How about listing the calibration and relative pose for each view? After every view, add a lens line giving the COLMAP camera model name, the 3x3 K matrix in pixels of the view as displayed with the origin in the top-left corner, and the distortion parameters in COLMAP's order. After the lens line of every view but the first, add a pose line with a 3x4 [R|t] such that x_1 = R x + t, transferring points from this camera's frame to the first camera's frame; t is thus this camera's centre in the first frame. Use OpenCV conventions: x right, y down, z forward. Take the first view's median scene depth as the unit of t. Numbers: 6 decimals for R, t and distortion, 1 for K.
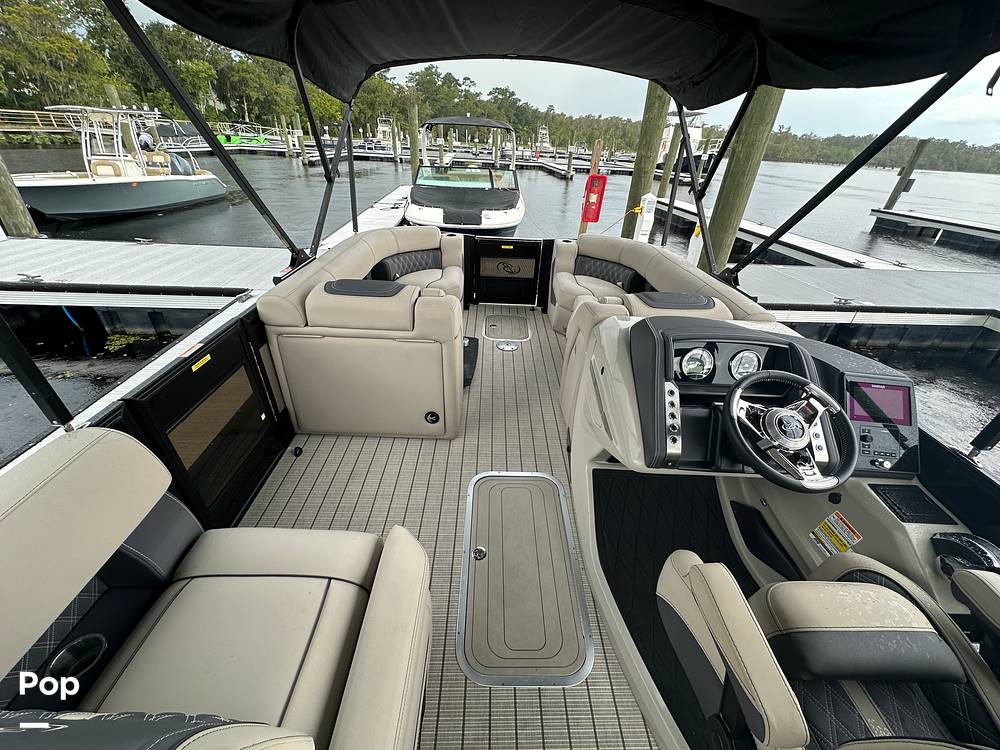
lens RADIAL K [[399.6, 0, 504.1], [0, 399.6, 380.7], [0, 0, 1]] dist [0.003904, 0.000945]
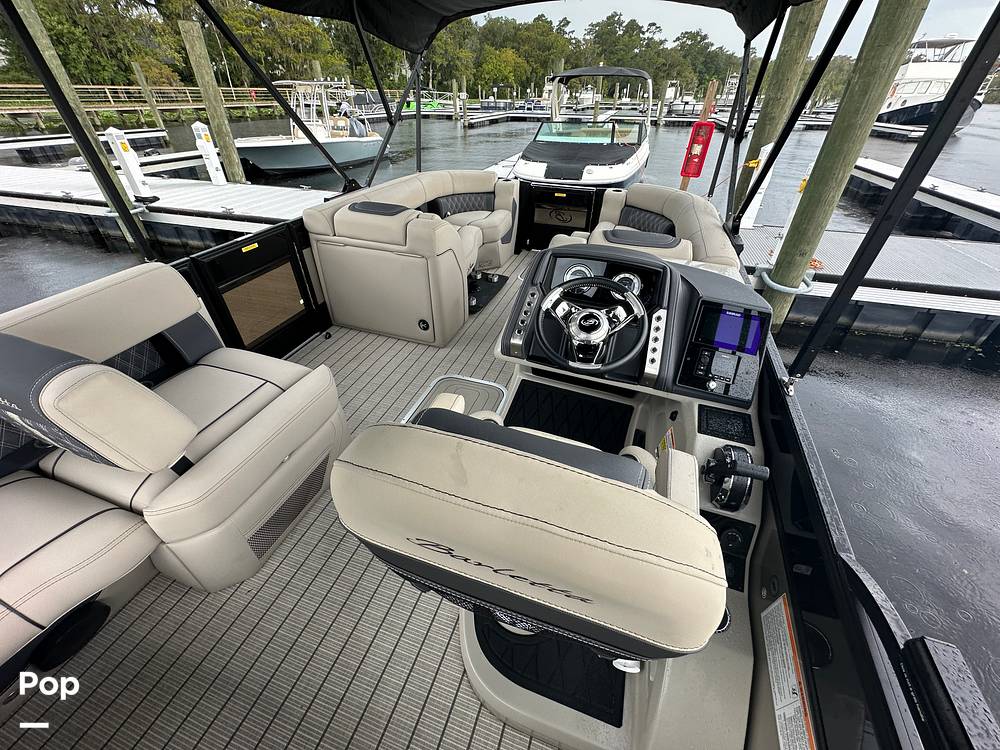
lens RADIAL K [[399.6, 0, 497.8], [0, 399.6, 380.0], [0, 0, 1]] dist [0.003904, 0.000945]
pose [[0.936454, 0.170925, -0.306332, 0.120940], [-0.148571, 0.984324, 0.095046, 0.030323], [0.317775, -0.043494, 0.947168, -0.023986]]
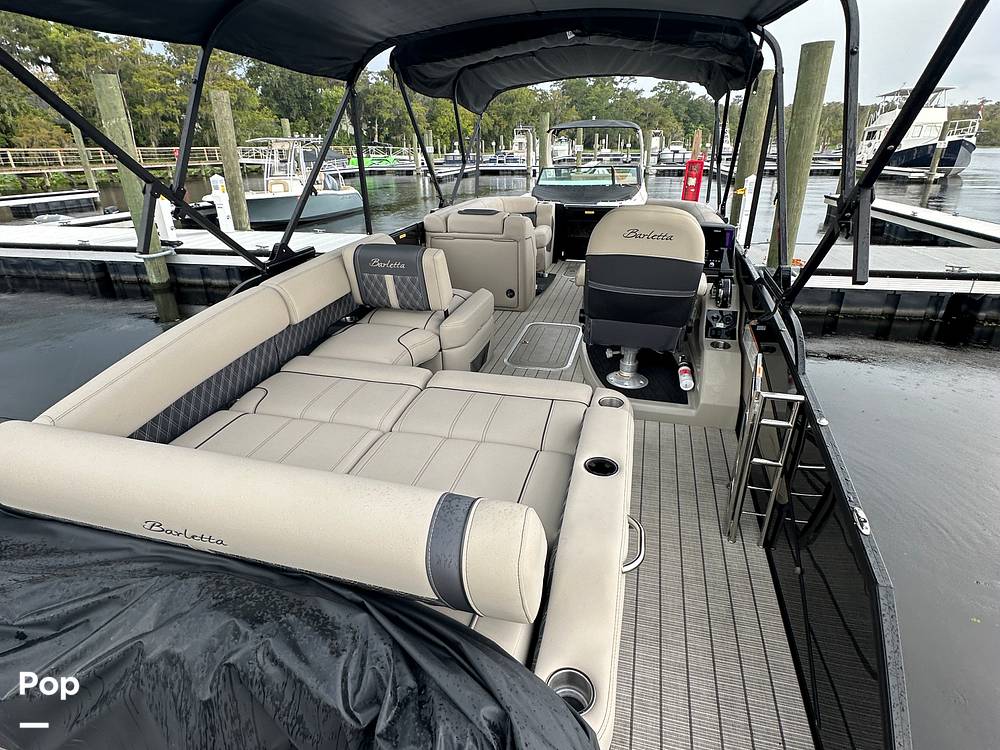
lens RADIAL K [[522.3, 0, 505.2], [0, 522.3, 379.5], [0, 0, 1]] dist [0.009561, 0.000335]
pose [[0.960738, 0.056561, -0.271629, 0.111901], [-0.090275, 0.989455, -0.113265, 0.192040], [0.262358, 0.133340, 0.955714, -0.281527]]
